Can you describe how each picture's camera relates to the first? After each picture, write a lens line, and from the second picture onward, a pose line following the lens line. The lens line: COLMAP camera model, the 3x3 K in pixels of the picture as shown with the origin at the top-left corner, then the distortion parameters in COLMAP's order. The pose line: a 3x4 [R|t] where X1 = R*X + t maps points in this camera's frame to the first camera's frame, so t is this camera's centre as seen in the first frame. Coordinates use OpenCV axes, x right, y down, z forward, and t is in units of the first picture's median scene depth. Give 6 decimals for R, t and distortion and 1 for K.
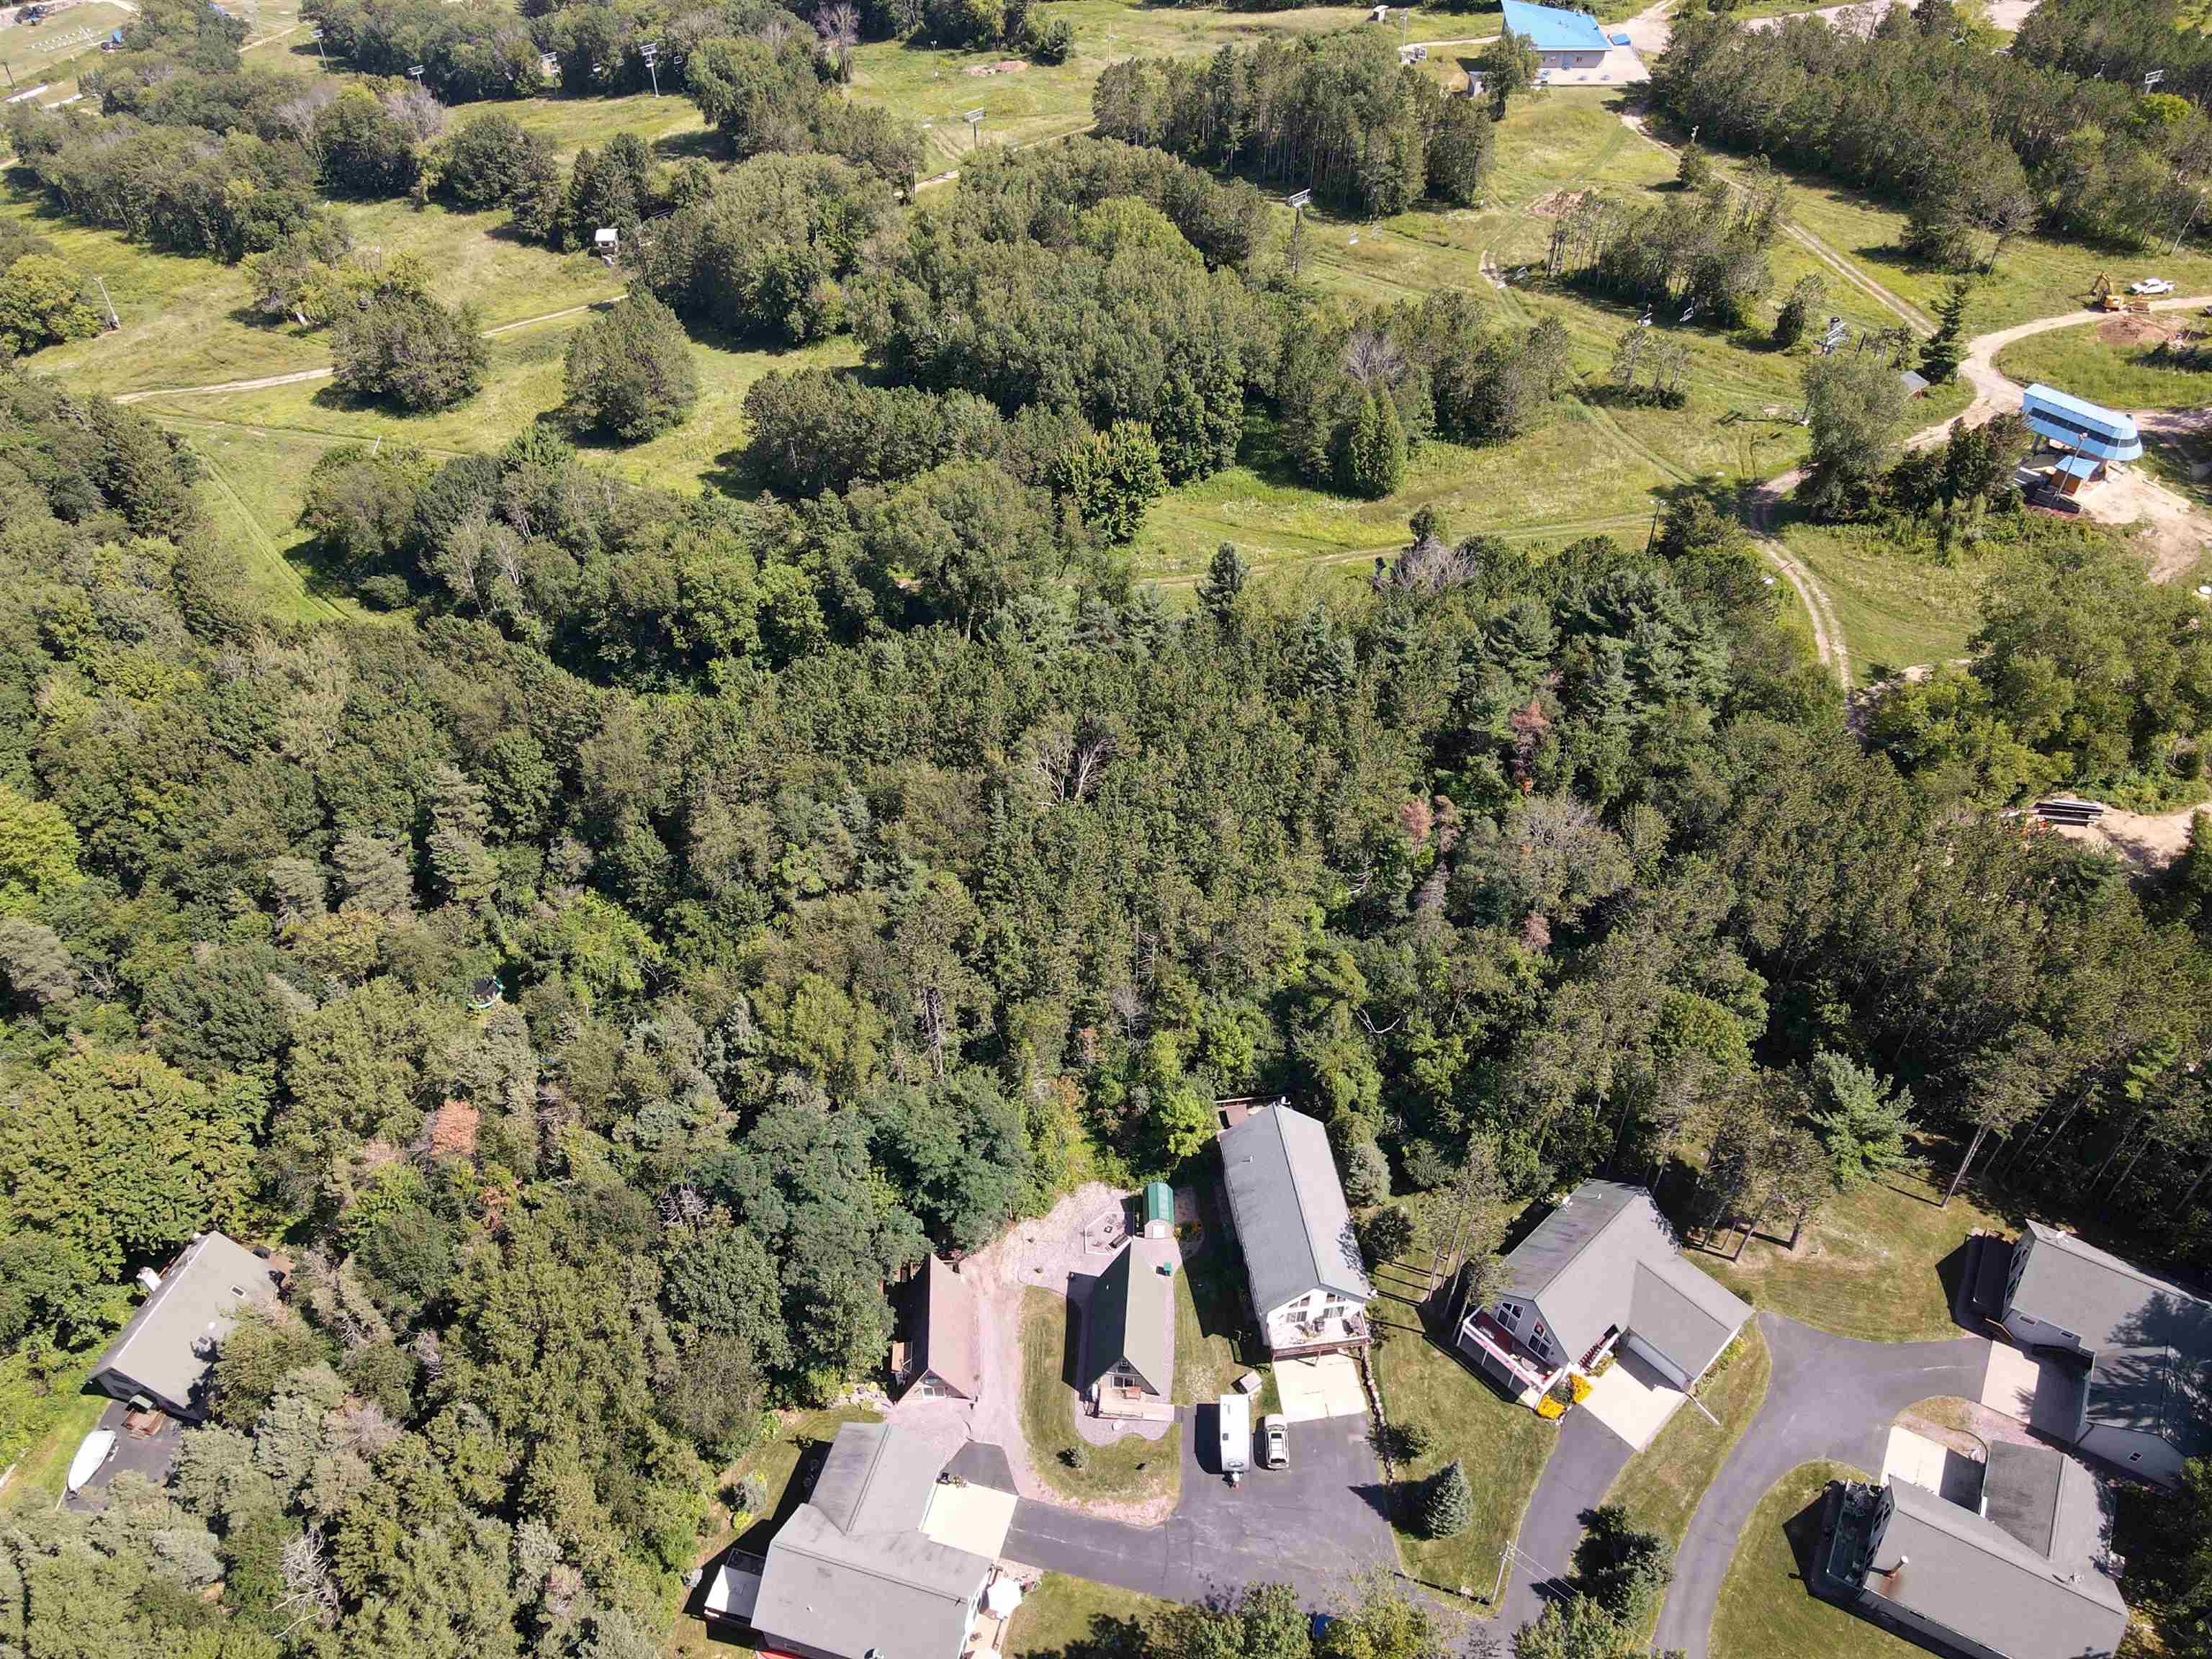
lens RADIAL K [[1602.0, 0, 1106.0], [0, 1602.0, 829.5], [0, 0, 1]] dist [-0.002571, 0.032252]
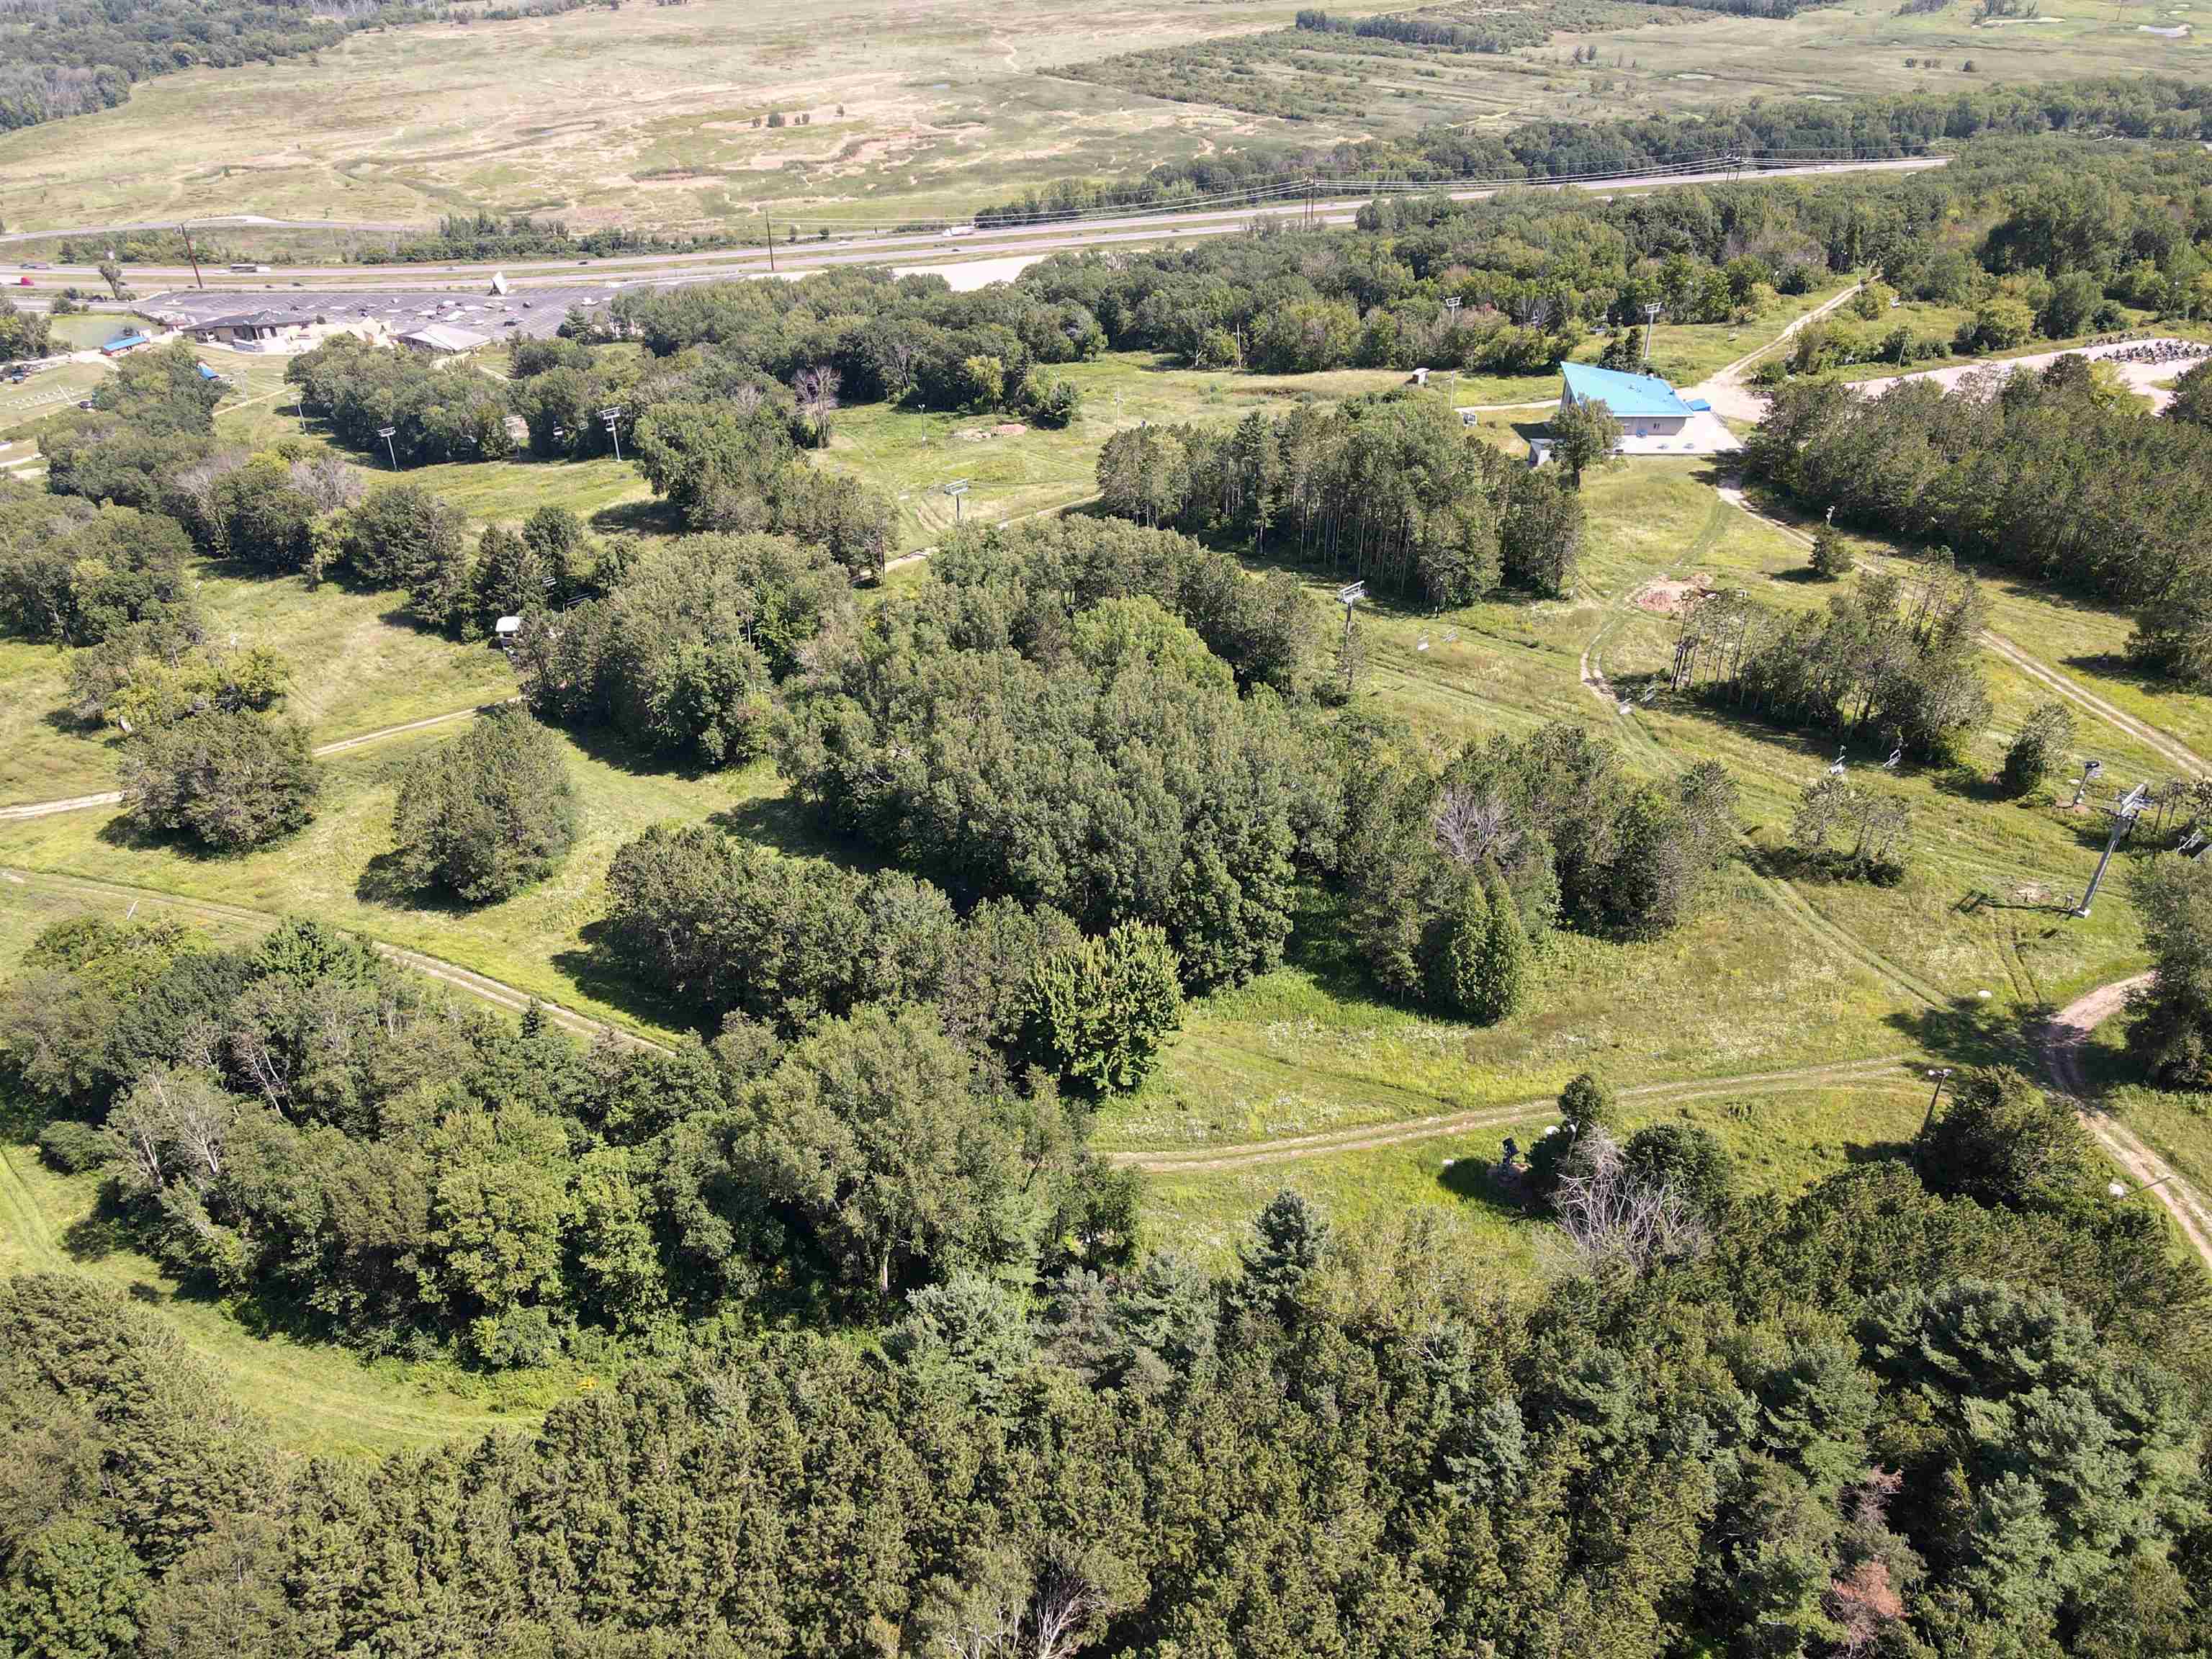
lens RADIAL K [[1602.0, 0, 1106.0], [0, 1602.0, 829.5], [0, 0, 1]] dist [-0.002571, 0.032252]
pose [[0.999944, 0.003051, -0.010106, 0.007516], [-0.004924, 0.981597, -0.190903, -0.132628], [0.009338, 0.190942, 0.981557, 0.252838]]
